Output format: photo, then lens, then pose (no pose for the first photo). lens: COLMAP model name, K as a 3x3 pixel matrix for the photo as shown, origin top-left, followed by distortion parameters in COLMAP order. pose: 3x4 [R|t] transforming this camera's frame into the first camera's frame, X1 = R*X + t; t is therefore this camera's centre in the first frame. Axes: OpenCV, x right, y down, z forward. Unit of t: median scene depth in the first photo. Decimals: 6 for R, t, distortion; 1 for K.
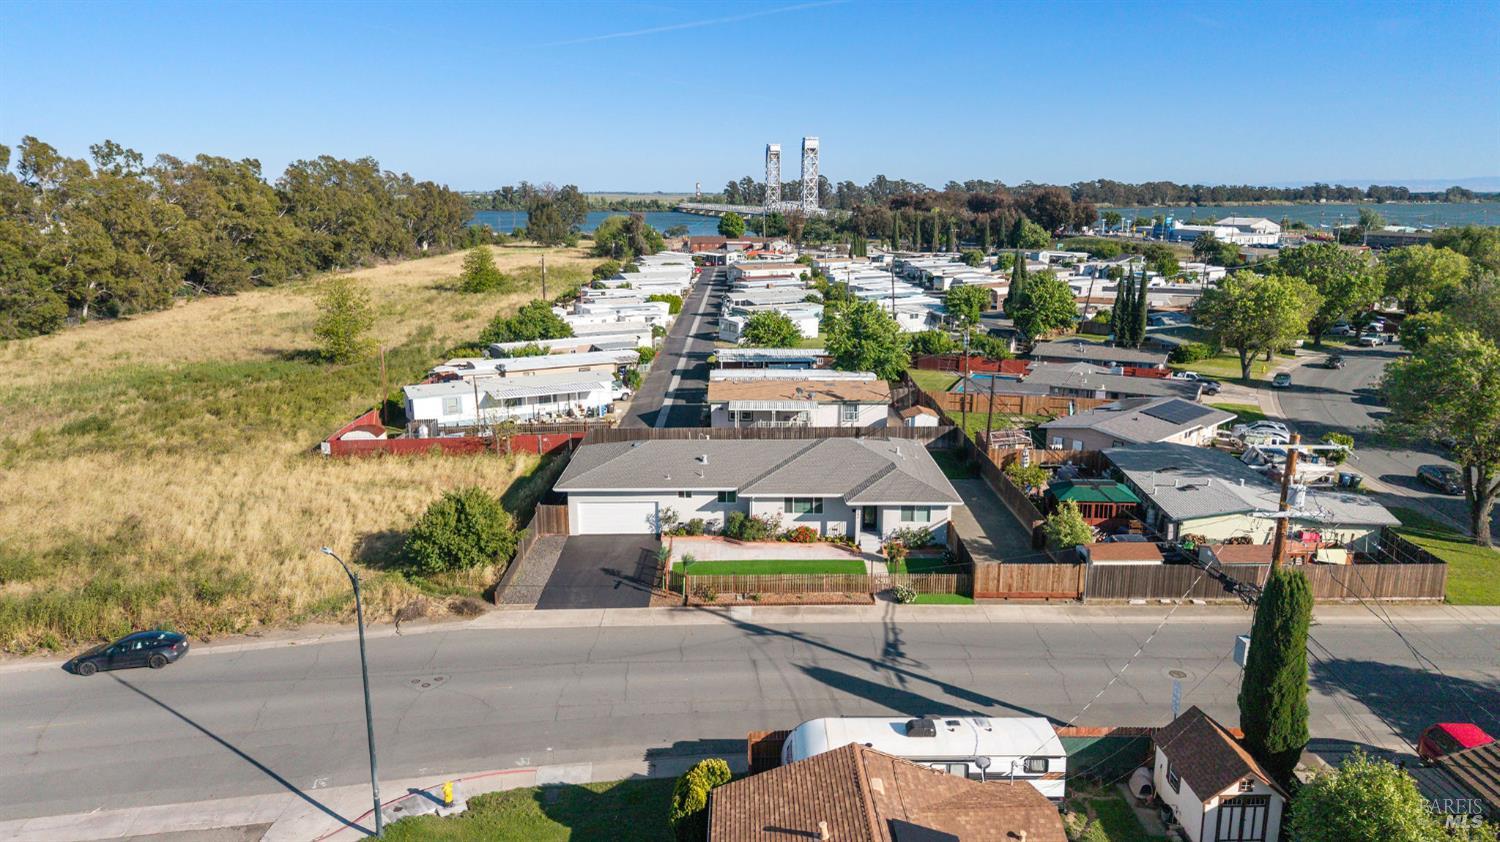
lens RADIAL K [[999.9, 0, 755.6], [0, 999.9, 439.8], [0, 0, 1]] dist [0.030990, -0.027931]
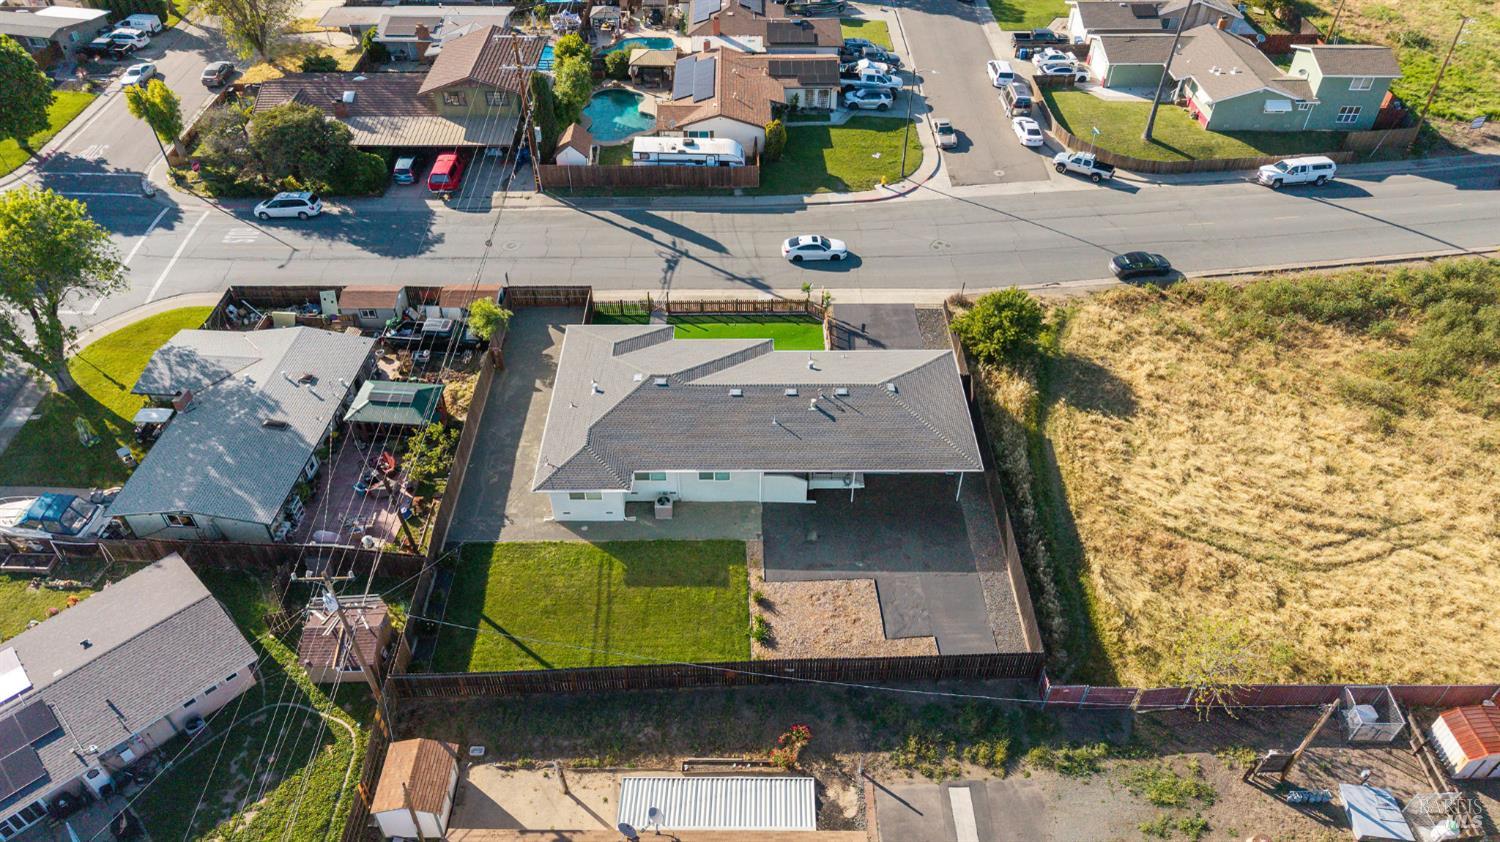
lens RADIAL K [[999.9, 0, 755.6], [0, 999.9, 439.8], [0, 0, 1]] dist [0.030990, -0.027931]
pose [[-0.999948, -0.009941, -0.002044, 0.001345], [-0.007185, 0.551218, 0.834331, -0.759900], [-0.007167, 0.834302, -0.551261, 1.647940]]
